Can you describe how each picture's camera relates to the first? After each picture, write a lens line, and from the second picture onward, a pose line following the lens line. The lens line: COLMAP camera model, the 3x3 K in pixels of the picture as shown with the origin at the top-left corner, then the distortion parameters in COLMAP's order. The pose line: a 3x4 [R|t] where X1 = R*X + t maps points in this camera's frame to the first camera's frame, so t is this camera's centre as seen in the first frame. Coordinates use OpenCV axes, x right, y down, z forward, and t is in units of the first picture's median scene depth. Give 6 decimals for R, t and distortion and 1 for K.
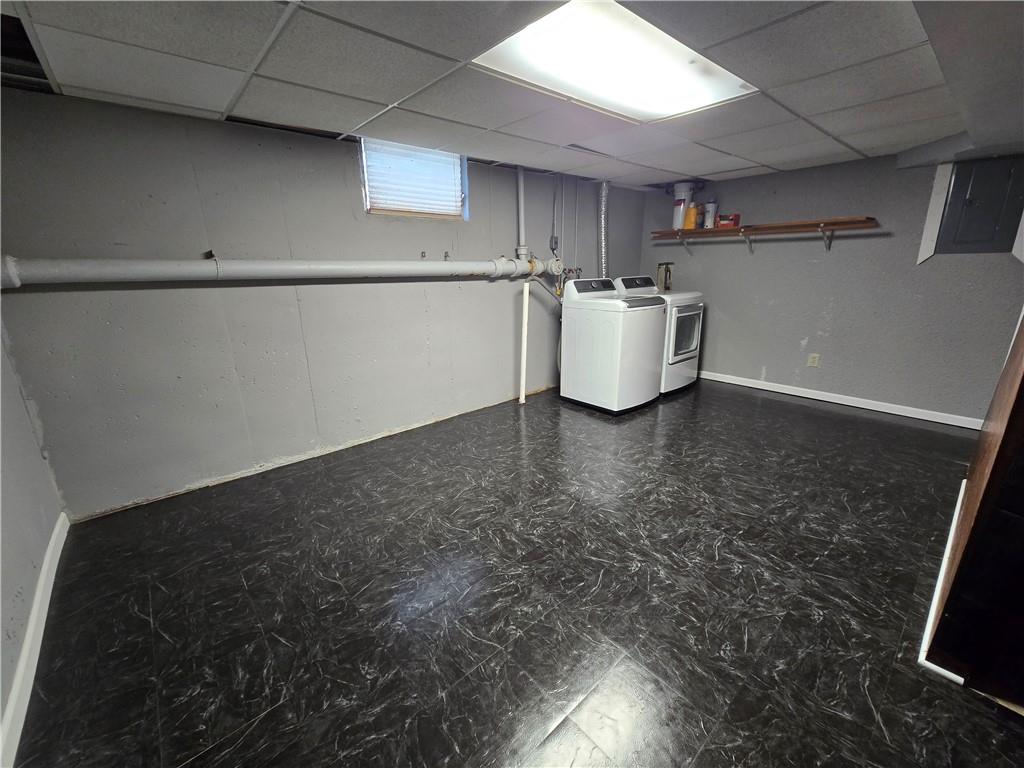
lens RADIAL K [[420.7, 0, 513.6], [0, 420.7, 380.1], [0, 0, 1]] dist [-0.003065, 0.001343]
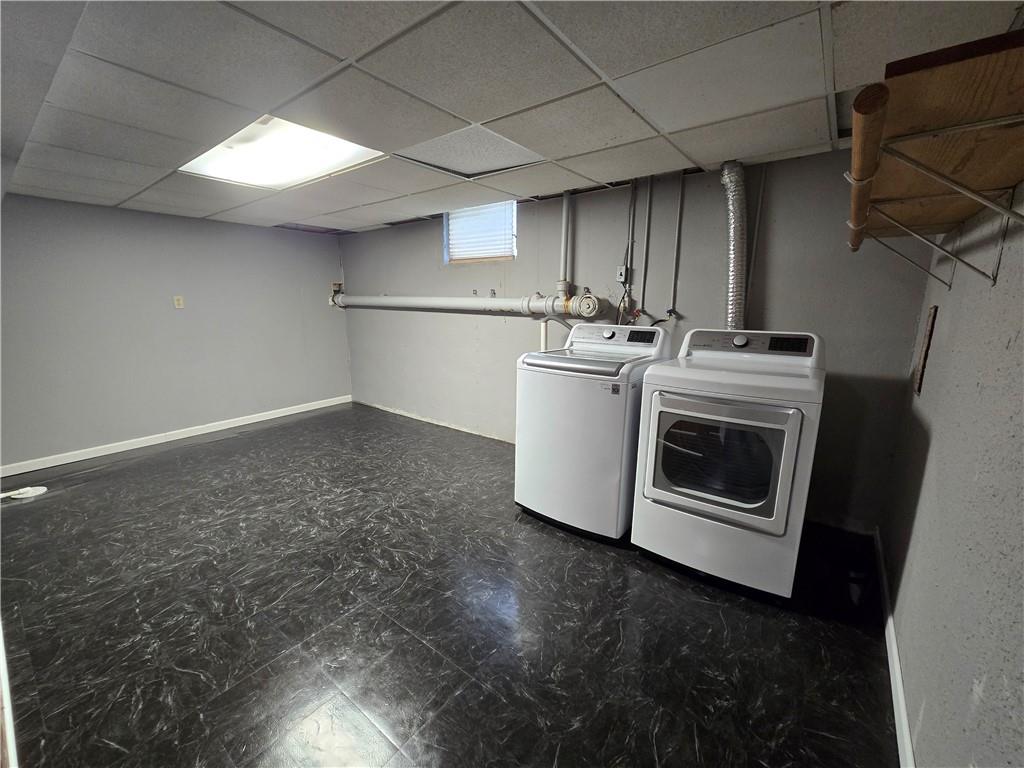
lens RADIAL K [[420.7, 0, 512.5], [0, 420.7, 388.7], [0, 0, 1]] dist [-0.003065, 0.001343]
pose [[0.194314, 0.212717, -0.957598, 1.455449], [-0.271770, 0.949666, 0.155808, -0.361641], [0.942541, 0.229971, 0.242343, 1.245999]]
